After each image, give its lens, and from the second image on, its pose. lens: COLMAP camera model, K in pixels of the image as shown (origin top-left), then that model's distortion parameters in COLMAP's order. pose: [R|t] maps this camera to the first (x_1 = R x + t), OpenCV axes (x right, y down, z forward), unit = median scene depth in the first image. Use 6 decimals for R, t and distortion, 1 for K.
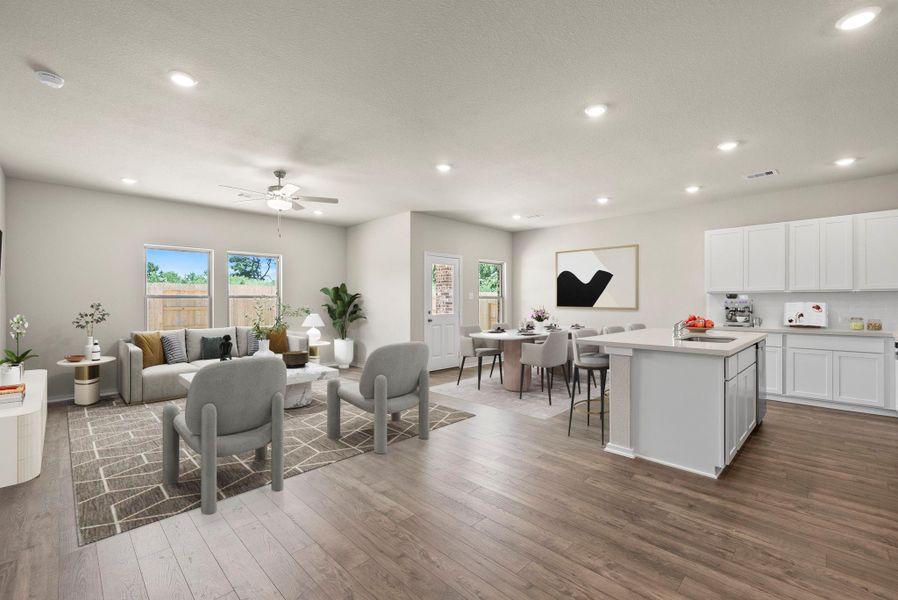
lens RADIAL K [[389.9, 0, 449.0], [0, 389.9, 300.0], [0, 0, 1]] dist [0.000405, -0.000026]
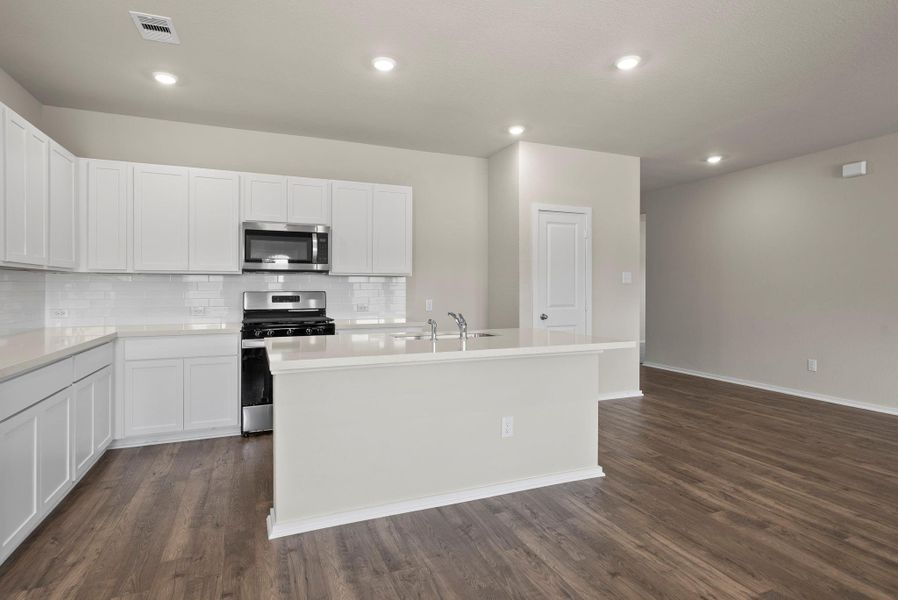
lens RADIAL K [[480.5, 0, 450.9], [0, 480.5, 292.1], [0, 0, 1]] dist [0.003022, 0.000277]
pose [[-0.927670, -0.006662, 0.373341, 0.420598], [-0.002942, 0.999940, 0.010535, 0.003275], [-0.373389, 0.008674, -0.927634, 2.600196]]
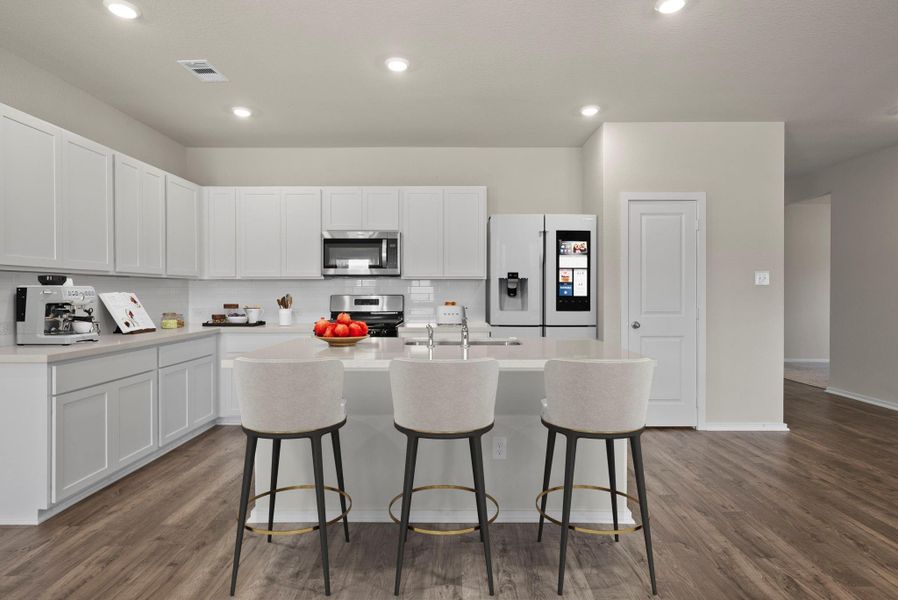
lens RADIAL K [[476.5, 0, 449.0], [0, 476.5, 300.0], [0, 0, 1]] dist [0.003129, 0.000543]
pose [[-0.705513, -0.015064, 0.708537, 0.081088], [-0.000429, 0.999783, 0.020830, 0.001843], [-0.708697, 0.014392, -0.705366, 2.269539]]
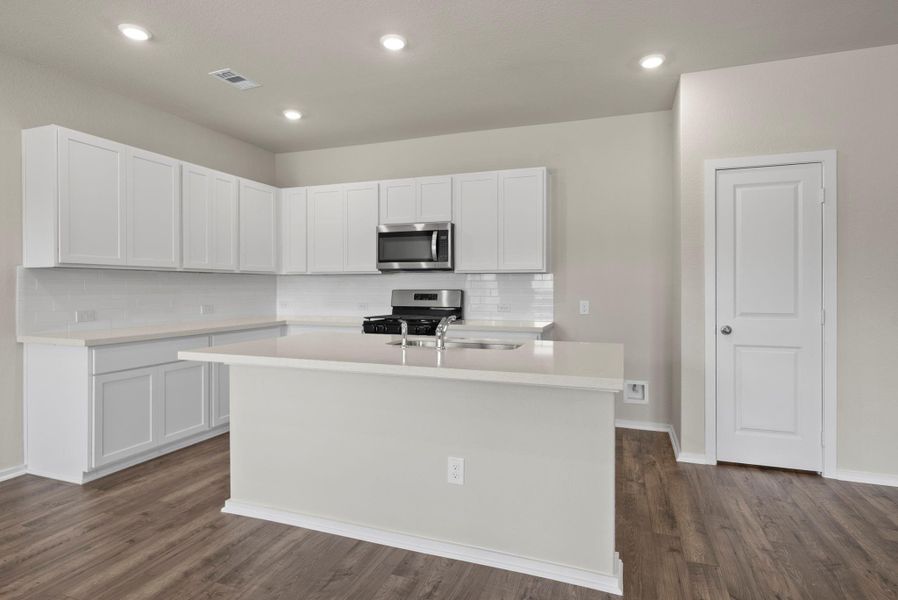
lens RADIAL K [[480.5, 0, 450.9], [0, 480.5, 292.1], [0, 0, 1]] dist [0.003022, 0.000277]
pose [[-0.424726, -0.014920, 0.905199, -0.058662], [-0.001392, 0.999874, 0.015828, 0.001710], [-0.905321, 0.005463, -0.424693, 1.854328]]
